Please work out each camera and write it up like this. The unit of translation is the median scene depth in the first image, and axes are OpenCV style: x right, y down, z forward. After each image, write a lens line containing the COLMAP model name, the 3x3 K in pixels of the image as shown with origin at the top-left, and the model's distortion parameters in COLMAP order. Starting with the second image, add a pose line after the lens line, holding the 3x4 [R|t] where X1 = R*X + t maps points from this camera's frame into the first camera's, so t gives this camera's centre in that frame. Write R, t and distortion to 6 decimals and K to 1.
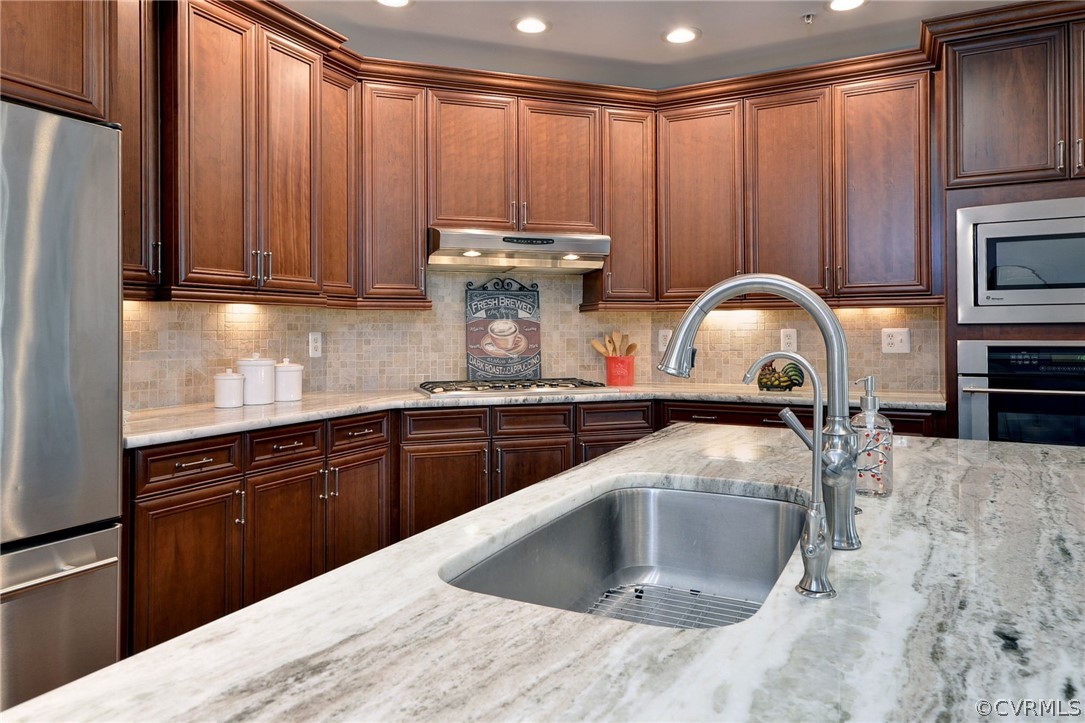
lens RADIAL K [[707.7, 0, 541.7], [0, 707.7, 325.9], [0, 0, 1]] dist [0.001545, 0.002425]
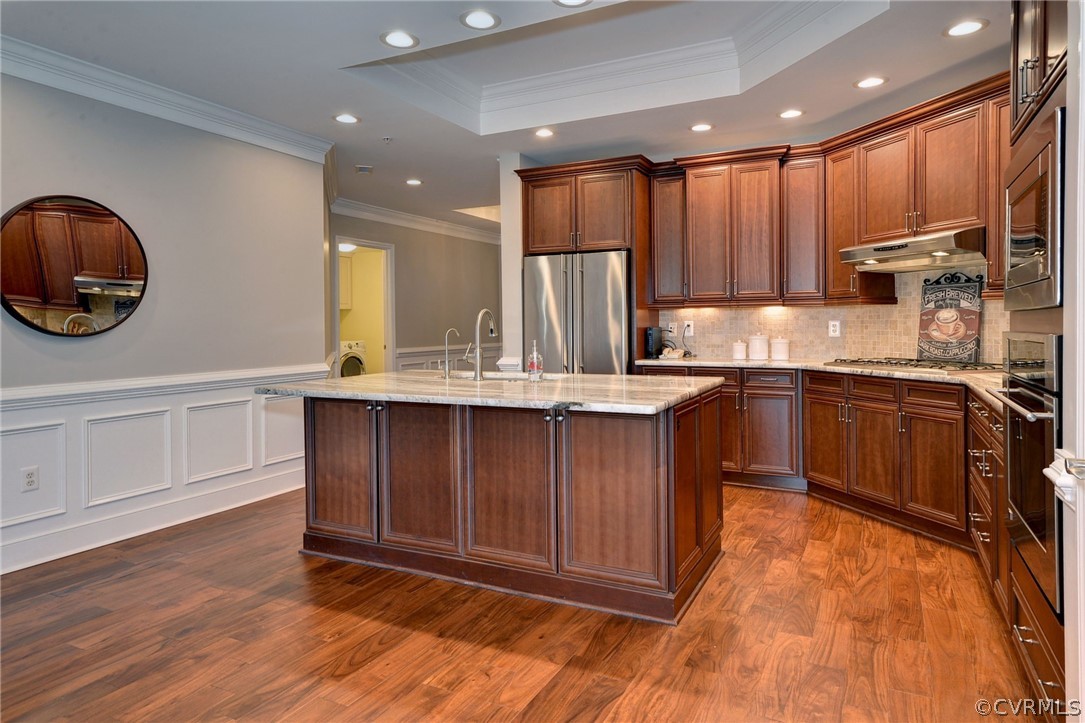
lens RADIAL K [[651.3, 0, 540.5], [0, 651.3, 345.8], [0, 0, 1]] dist [0.025059, 0.000535]
pose [[-0.006738, 0.038219, -0.999247, 1.099857], [0.018271, 0.999107, 0.038091, -0.002284], [0.999810, -0.018001, -0.007430, 0.365153]]
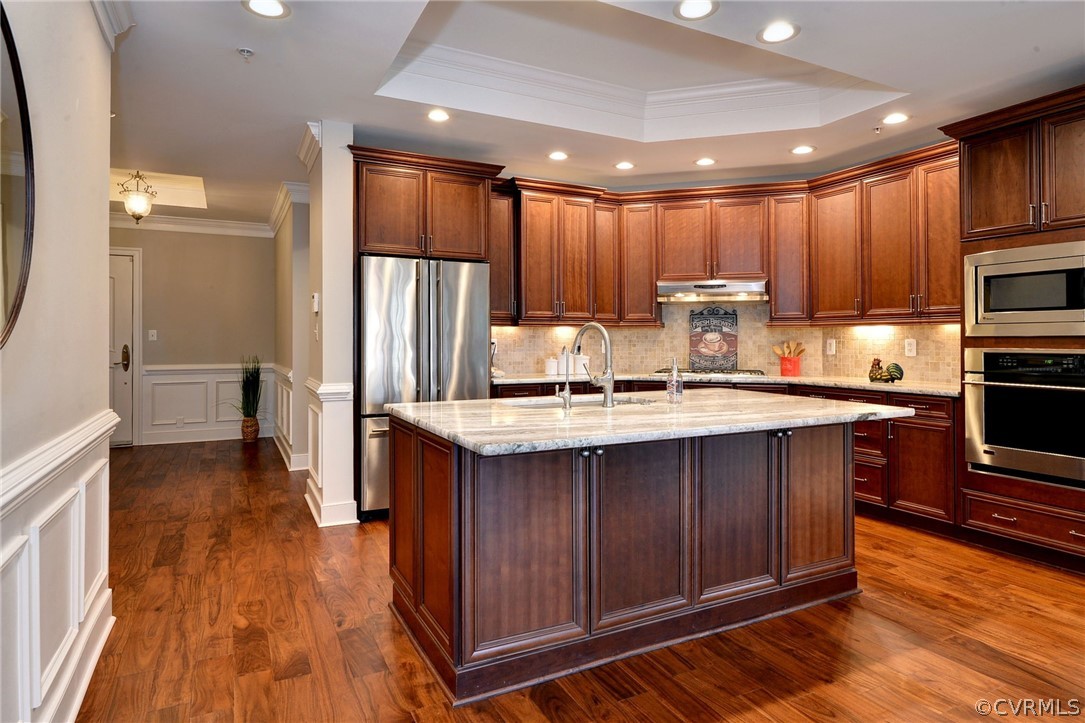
lens RADIAL K [[630.5, 0, 542.9], [0, 630.5, 349.4], [0, 0, 1]] dist [-0.002136, 0.000420]
pose [[0.801656, 0.014343, -0.597614, 0.536845], [0.000998, 0.999679, 0.025331, -0.008073], [0.597785, -0.020903, 0.801384, -0.428641]]
